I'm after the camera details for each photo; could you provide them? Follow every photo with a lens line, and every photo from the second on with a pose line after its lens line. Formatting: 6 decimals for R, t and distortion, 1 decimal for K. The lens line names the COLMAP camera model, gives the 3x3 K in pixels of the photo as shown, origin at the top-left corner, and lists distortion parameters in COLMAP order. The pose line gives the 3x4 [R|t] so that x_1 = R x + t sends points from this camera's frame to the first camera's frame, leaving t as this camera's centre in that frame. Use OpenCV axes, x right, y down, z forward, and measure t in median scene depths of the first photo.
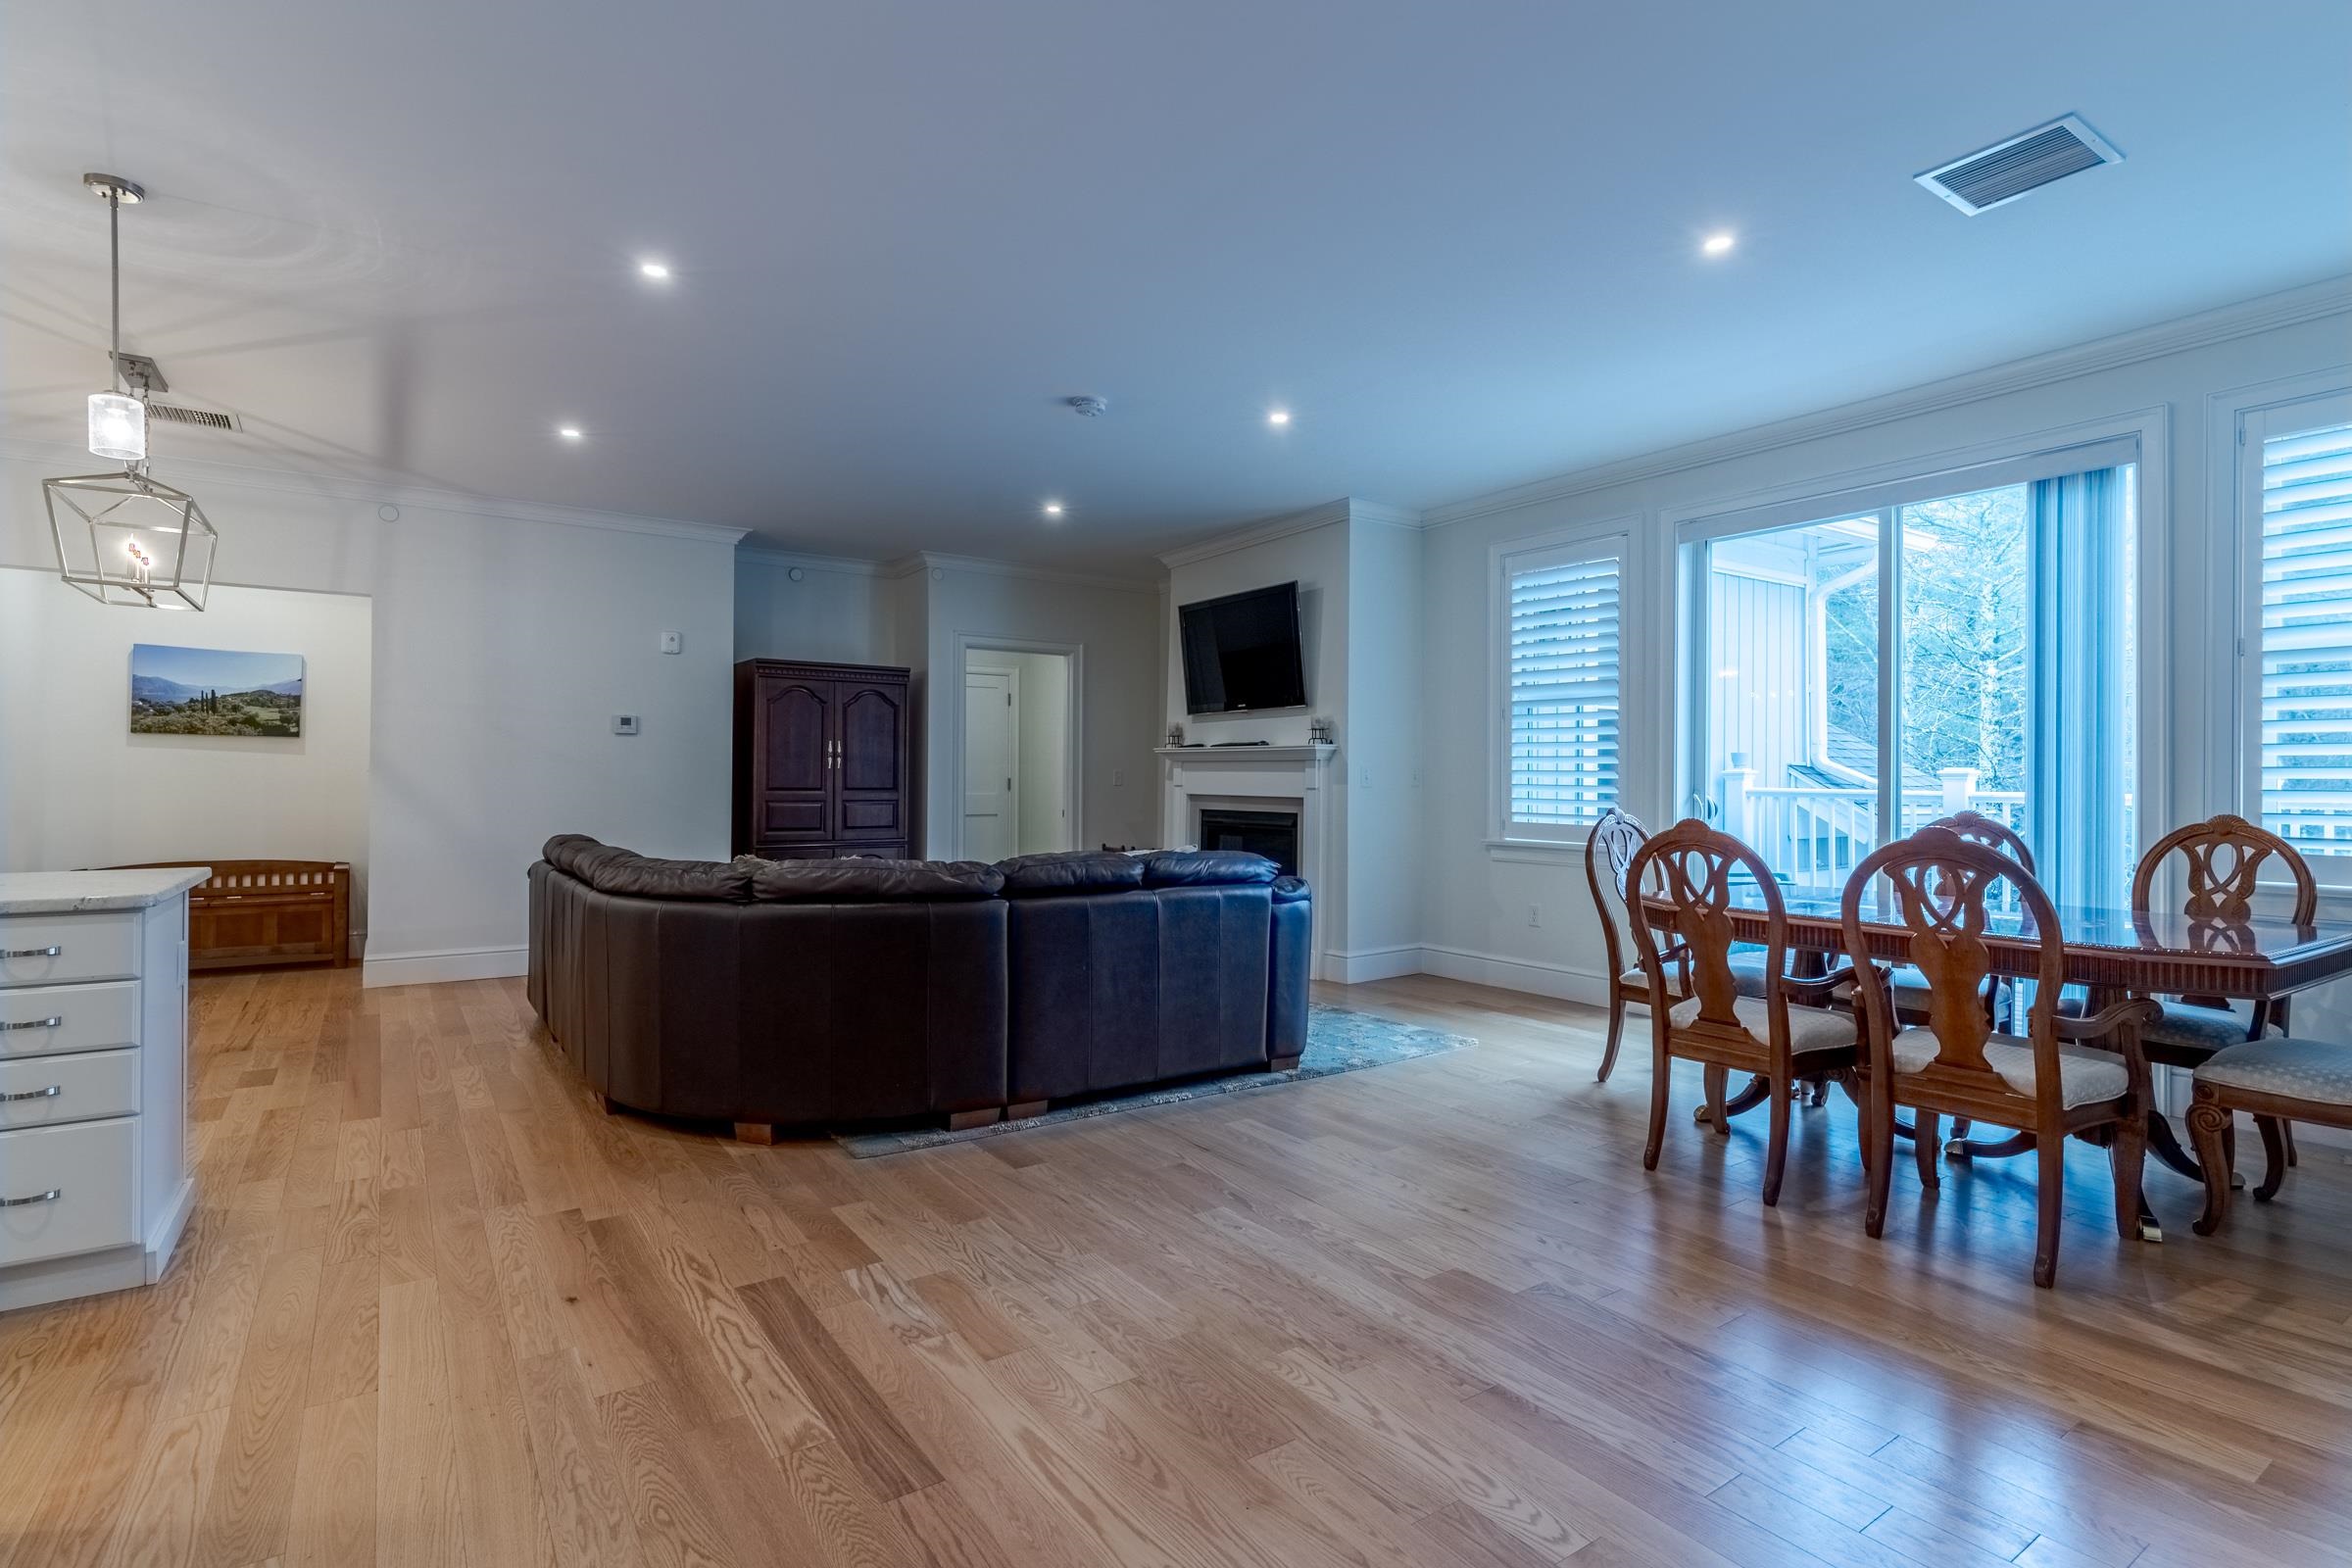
lens RADIAL K [[1145.8, 0, 1187.6], [0, 1145.8, 775.0], [0, 0, 1]] dist [0.000128, -0.000322]
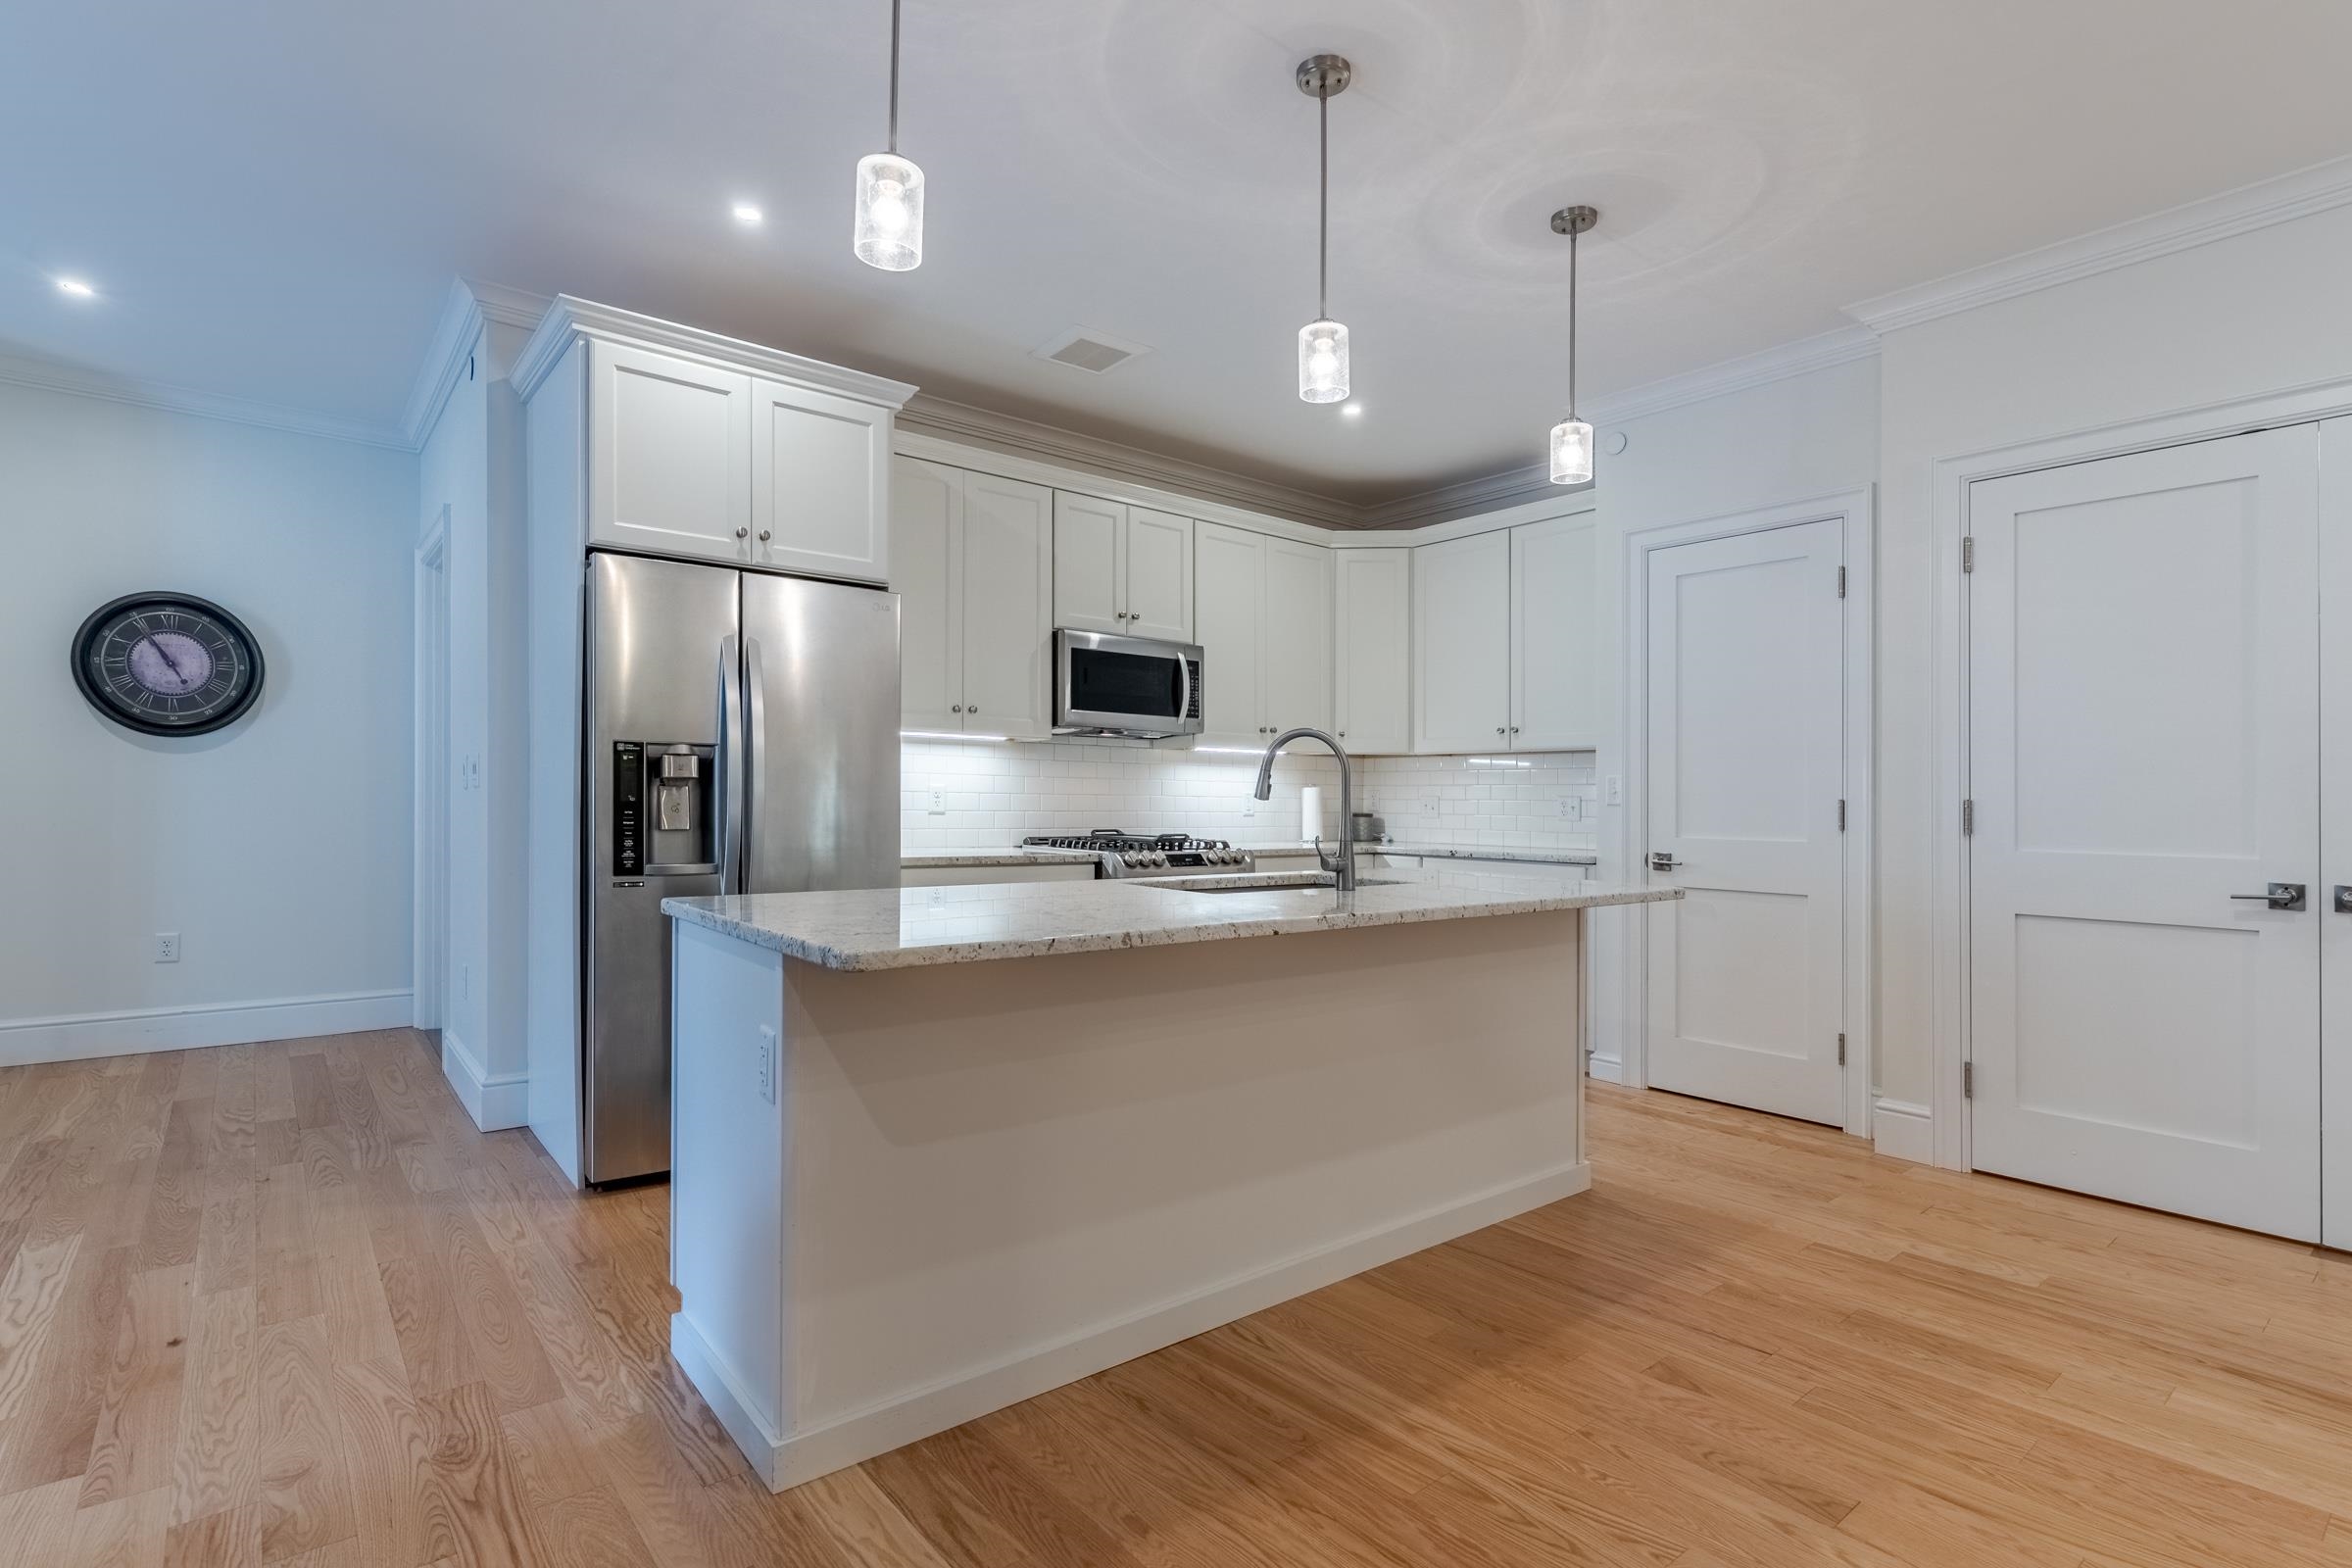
lens RADIAL K [[1134.1, 0, 1182.6], [0, 1134.1, 793.6], [0, 0, 1]] dist [0.003175, -0.000949]
pose [[-0.996877, -0.017972, -0.076903, -0.738505], [-0.017400, 0.999816, -0.008108, 0.011412], [0.077034, -0.006745, -0.997006, 1.153263]]
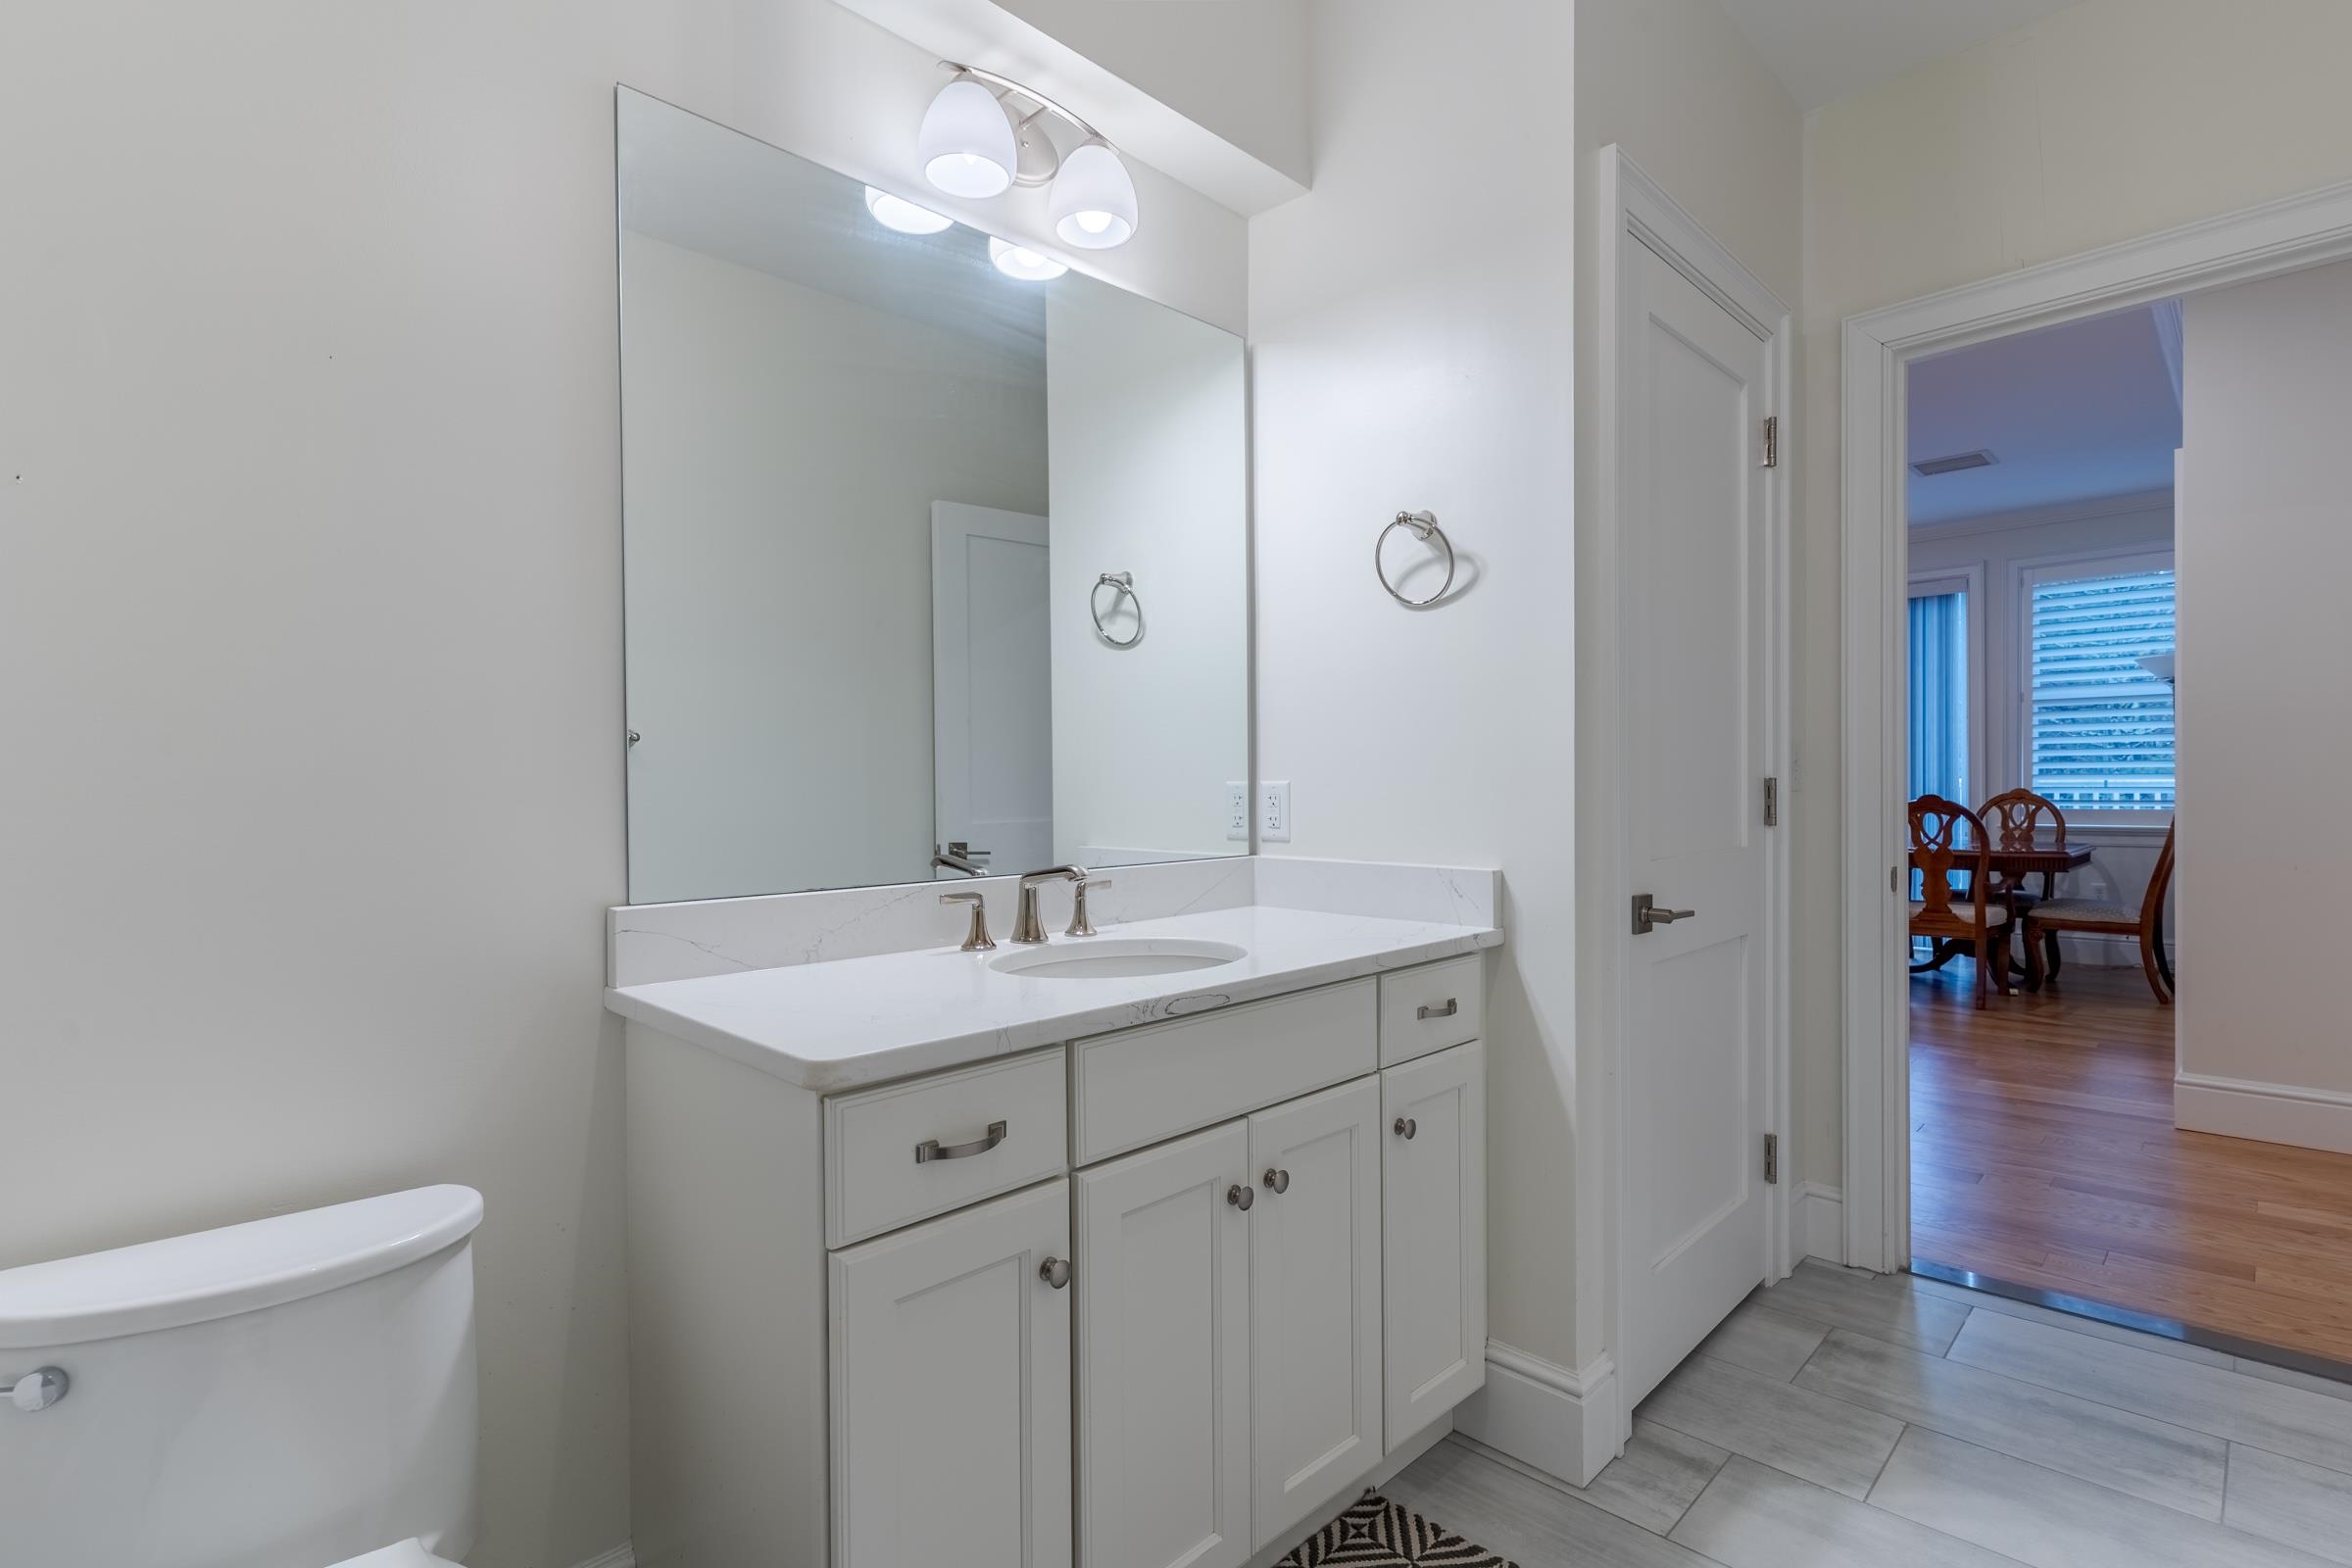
lens RADIAL K [[1116.8, 0, 1170.2], [0, 1116.8, 794.5], [0, 0, 1]] dist [0.001769, 0.000504]
pose [[0.983709, -0.017058, 0.178958, -0.661722], [0.015055, 0.999808, 0.012547, 0.000888], [-0.179137, -0.009649, 0.983777, -0.460949]]
